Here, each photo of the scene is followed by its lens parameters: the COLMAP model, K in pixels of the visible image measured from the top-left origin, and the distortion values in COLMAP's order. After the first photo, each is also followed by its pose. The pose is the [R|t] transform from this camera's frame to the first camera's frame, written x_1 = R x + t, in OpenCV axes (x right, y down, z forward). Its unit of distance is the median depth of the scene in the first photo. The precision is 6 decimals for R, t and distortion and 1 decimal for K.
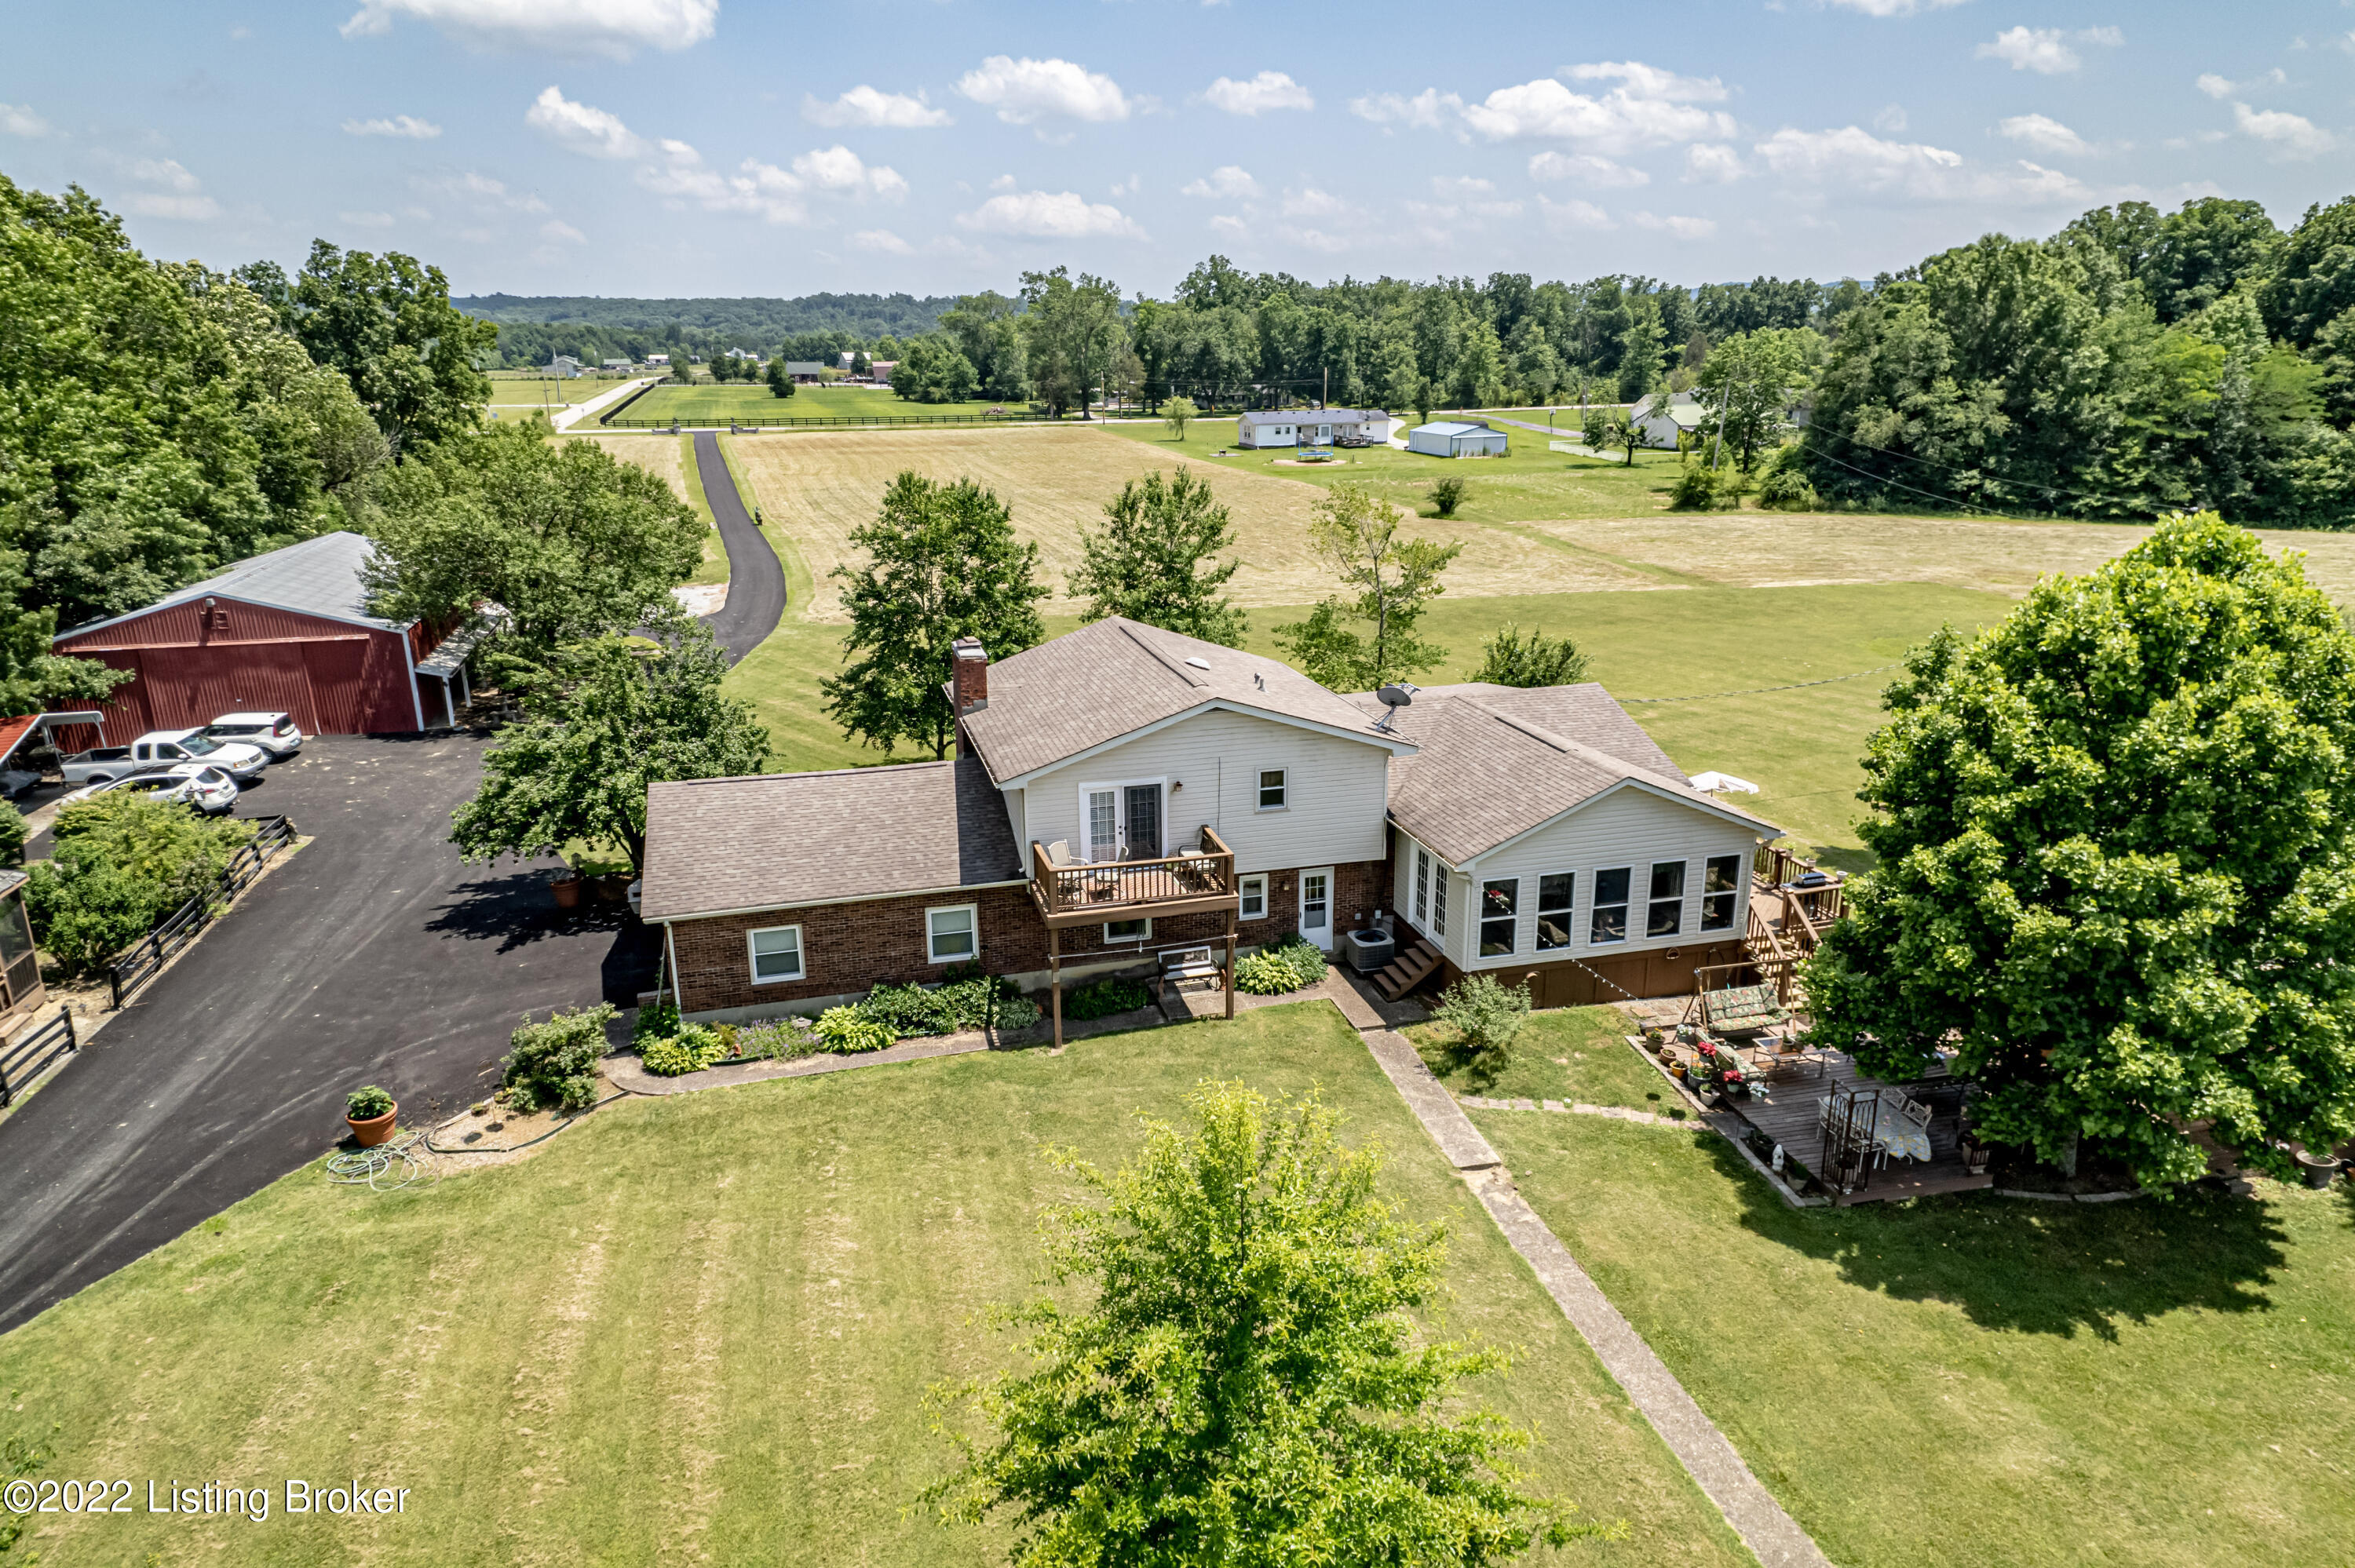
lens RADIAL K [[1460.4, 0, 1165.1], [0, 1460.4, 855.5], [0, 0, 1]] dist [0.084476, -0.060206]
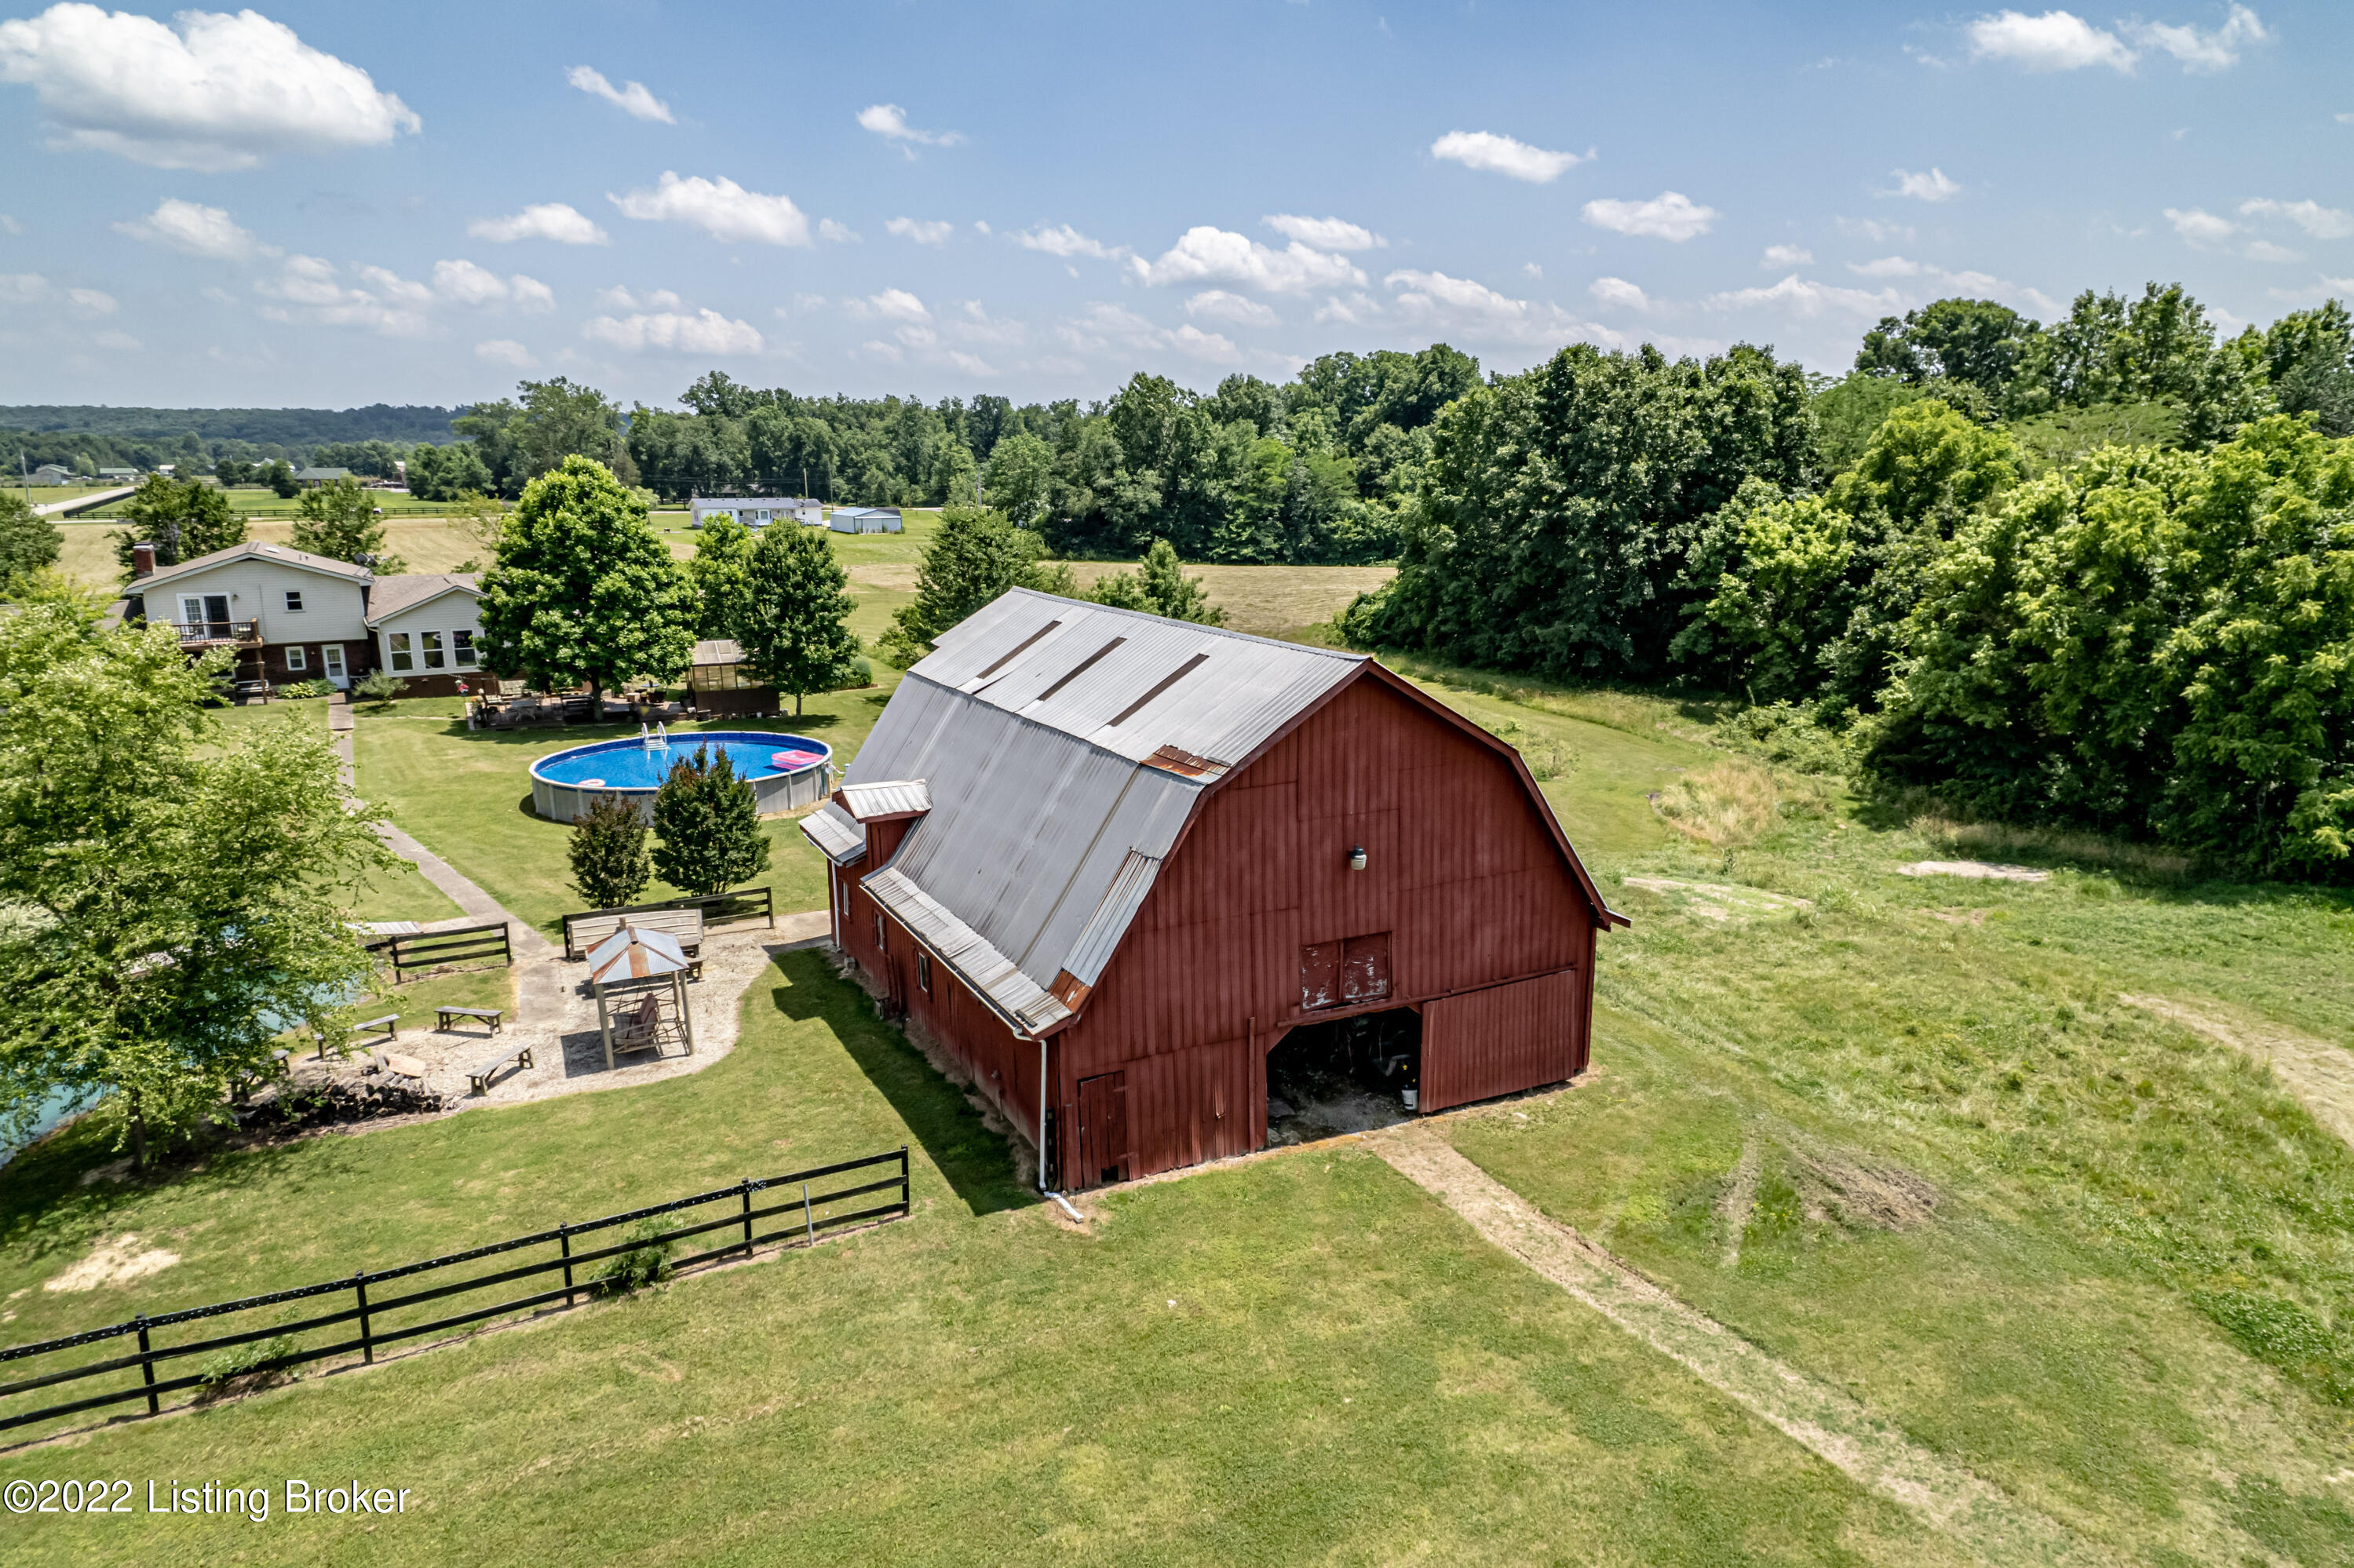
lens RADIAL K [[1459.9, 0, 1164.6], [0, 1459.9, 855.5], [0, 0, 1]] dist [0.084476, -0.060206]
pose [[0.968694, -0.061254, 0.240583, 0.083935], [0.078746, 0.994853, -0.063770, 0.062113], [-0.235438, 0.080718, 0.968532, -0.149408]]
